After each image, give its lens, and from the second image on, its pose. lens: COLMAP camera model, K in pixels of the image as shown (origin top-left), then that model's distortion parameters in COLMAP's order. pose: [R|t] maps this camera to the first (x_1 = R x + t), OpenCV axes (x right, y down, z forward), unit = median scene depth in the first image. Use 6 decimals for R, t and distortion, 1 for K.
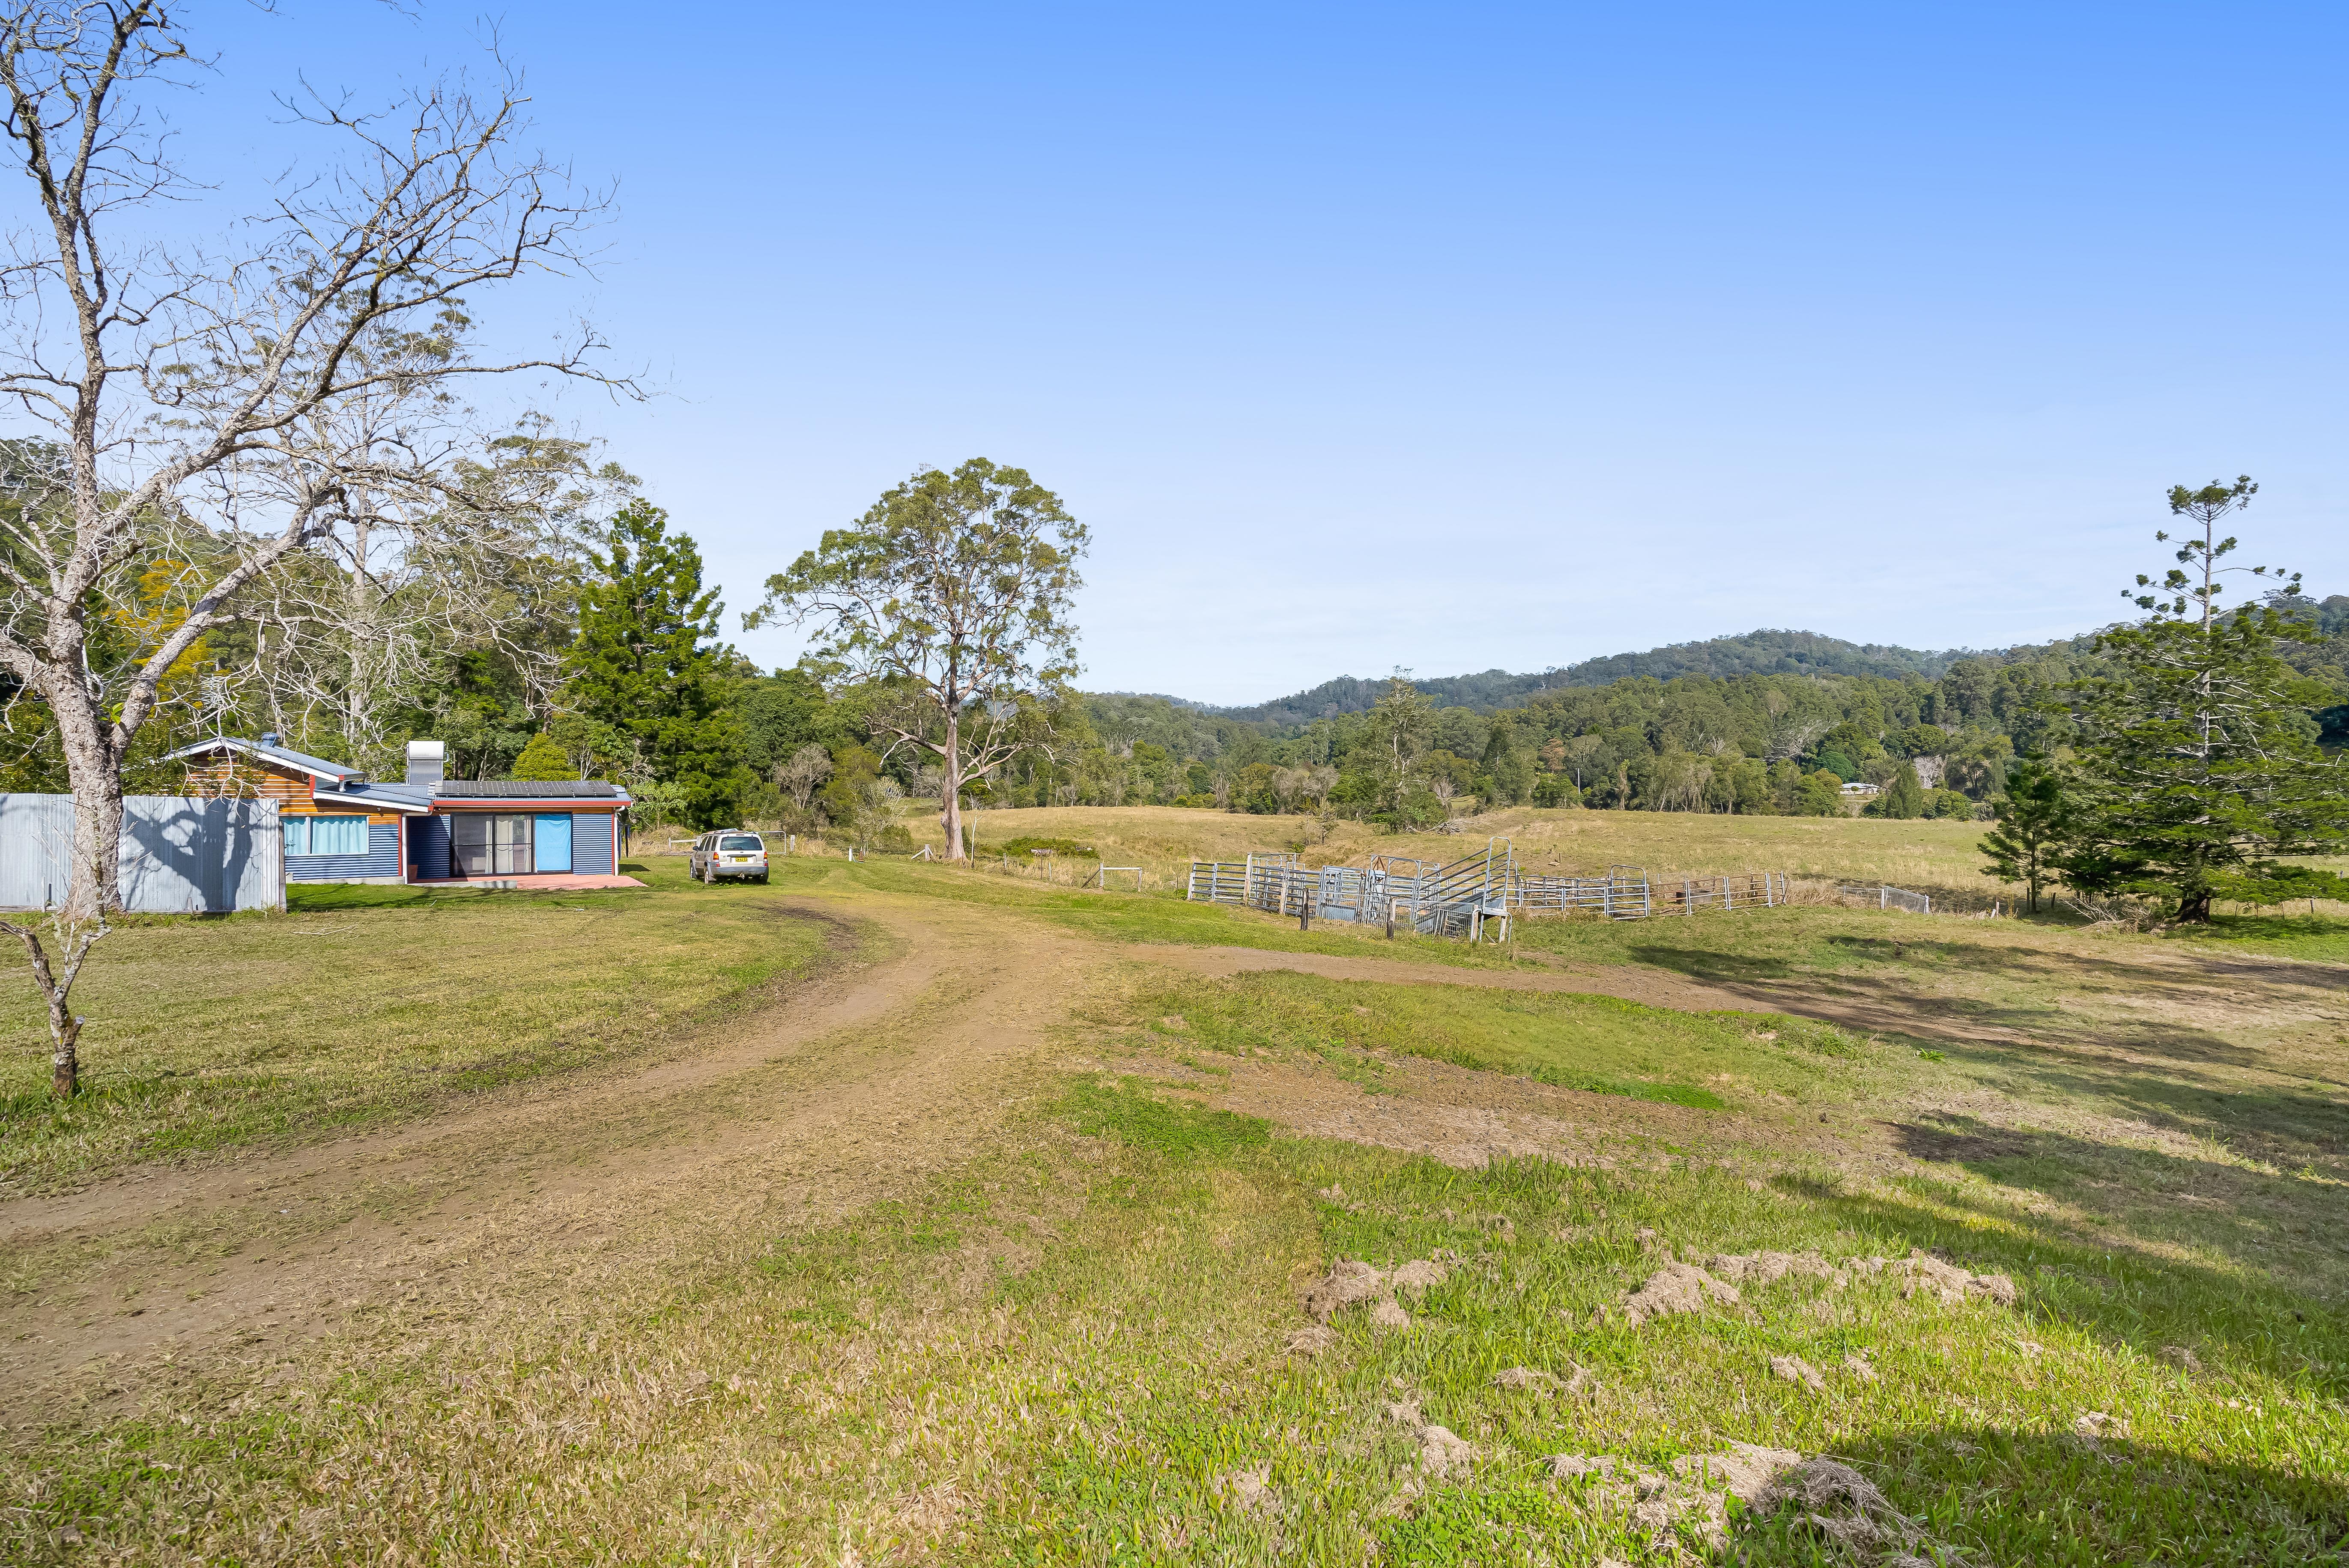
lens RADIAL K [[1180.5, 0, 1222.0], [0, 1180.5, 790.6], [0, 0, 1]] dist [-0.032841, 0.008864]
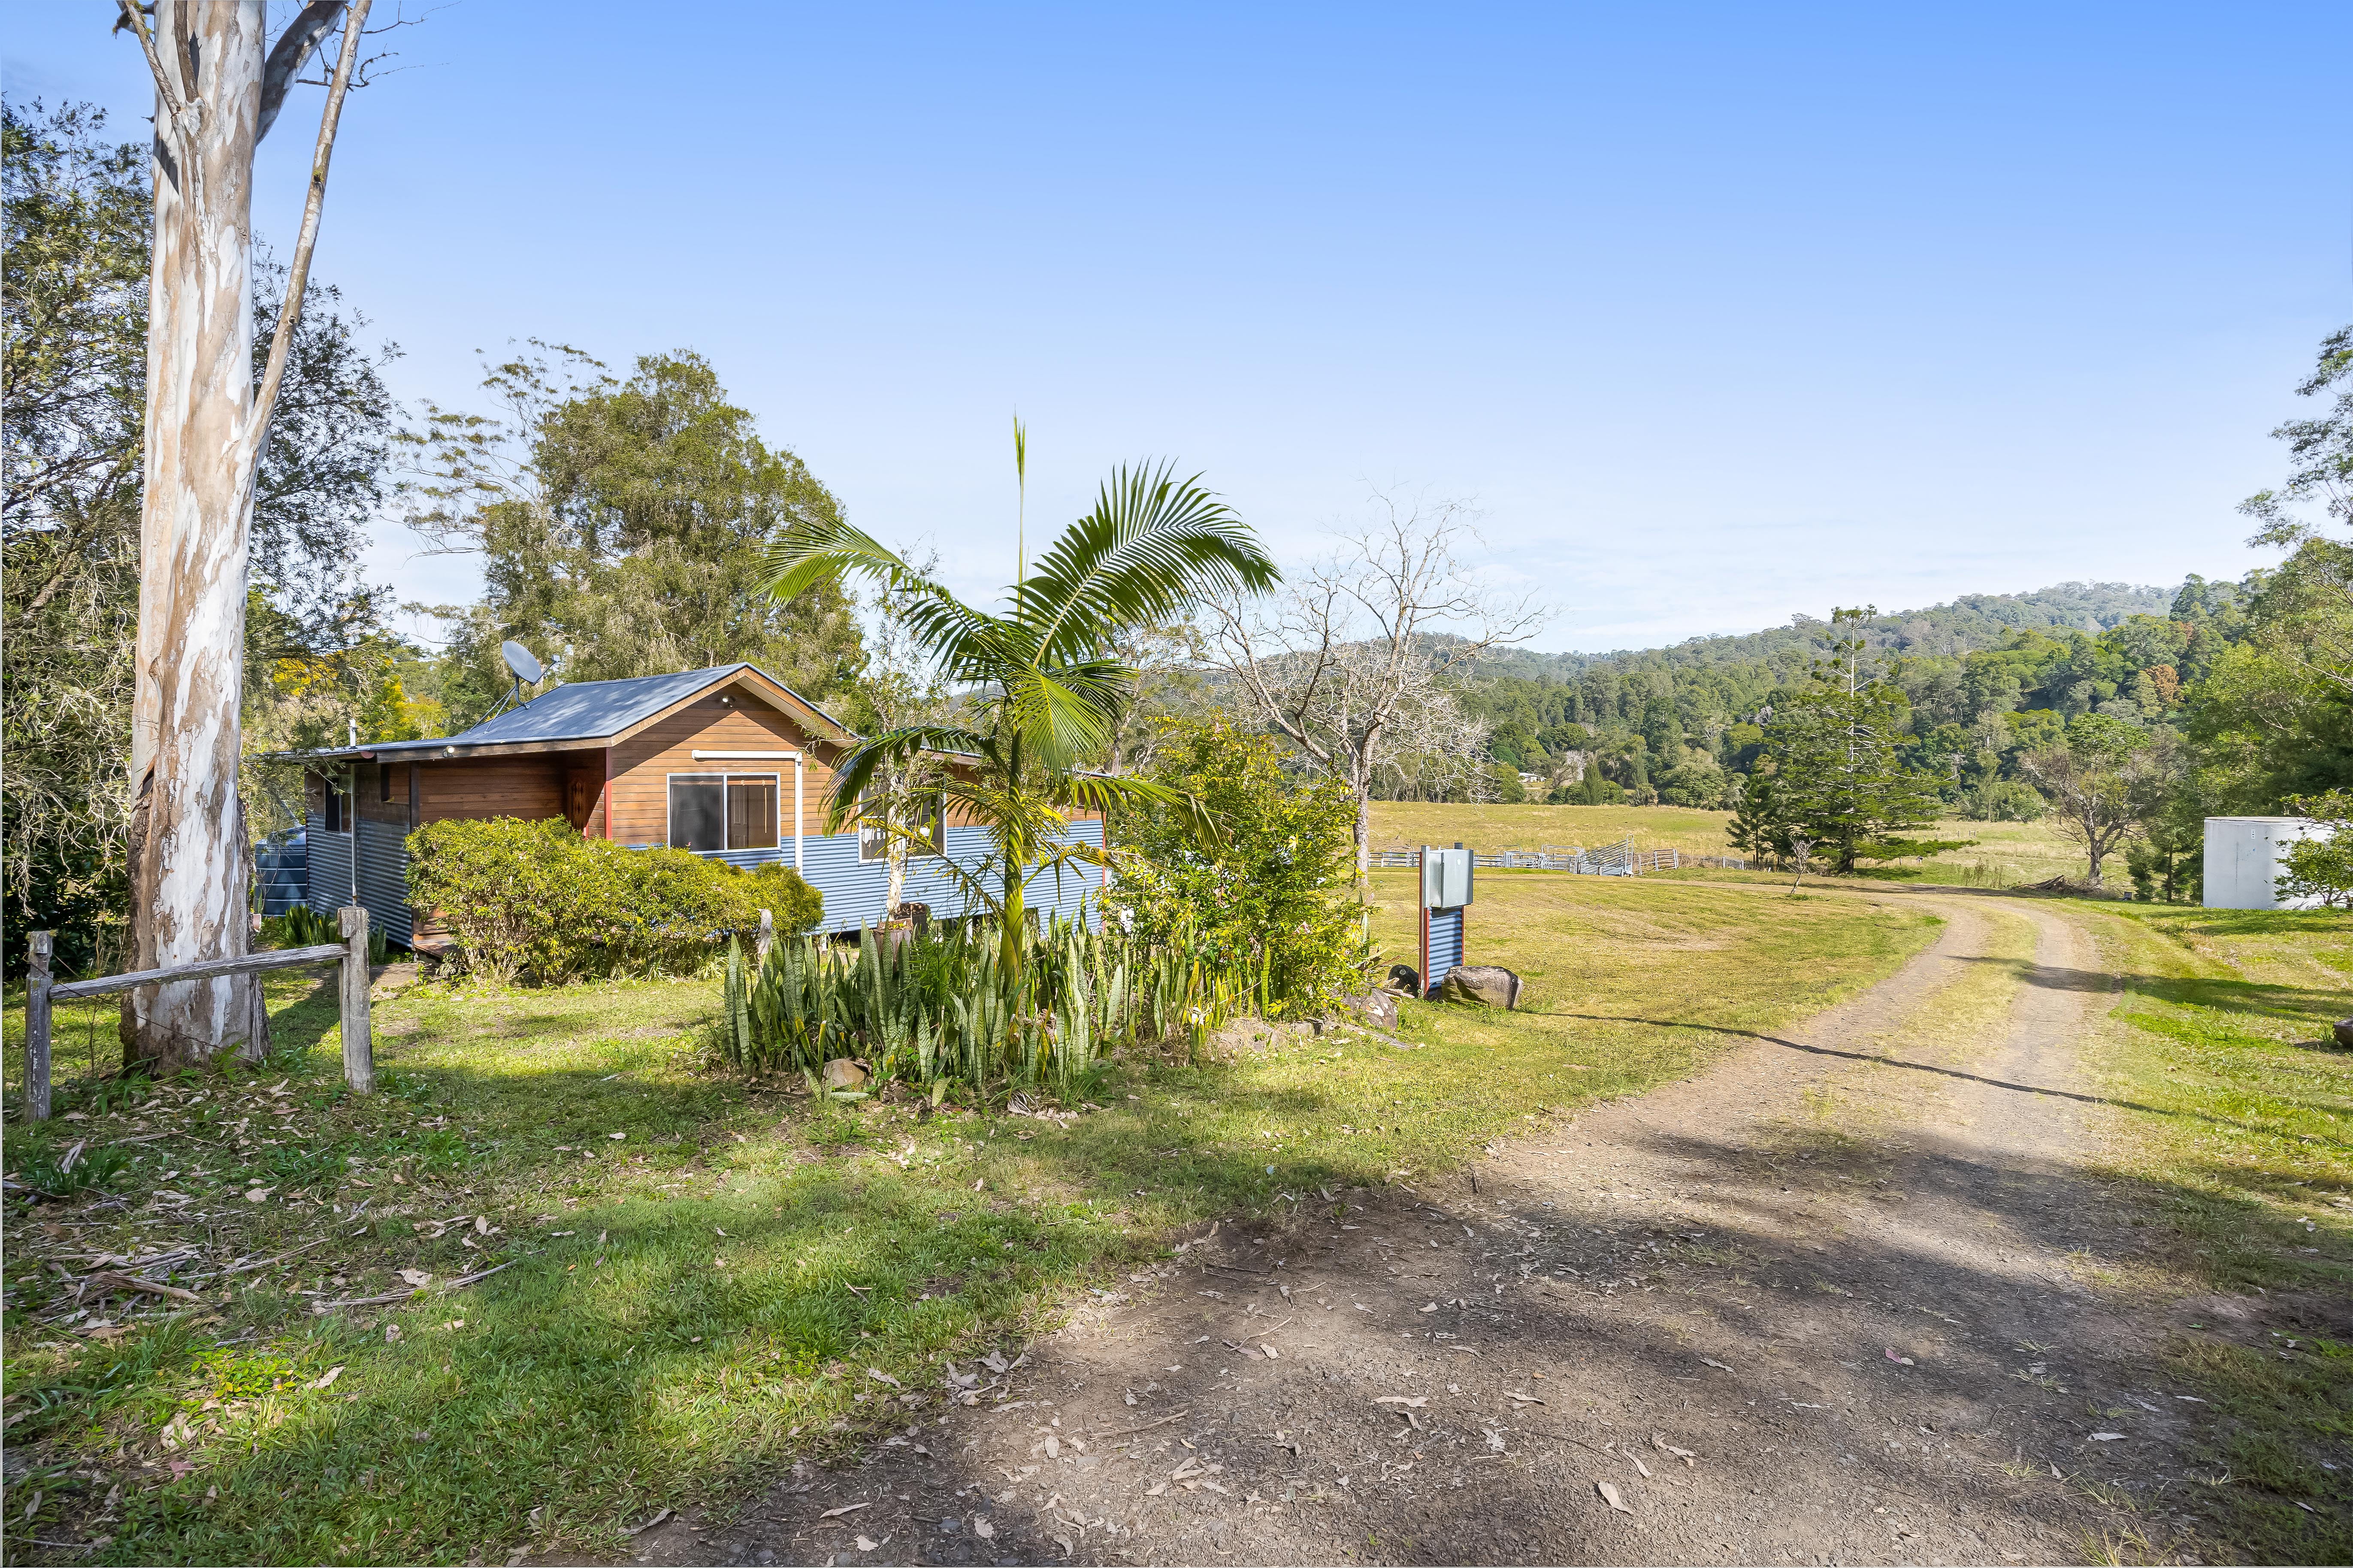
lens RADIAL K [[1182.5, 0, 1192.0], [0, 1182.5, 788.7], [0, 0, 1]] dist [-0.032841, 0.008864]
pose [[0.964514, -0.010498, 0.263823, -0.177257], [0.007610, 0.999899, 0.011966, -0.011557], [-0.263922, -0.009534, 0.964497, -0.129343]]
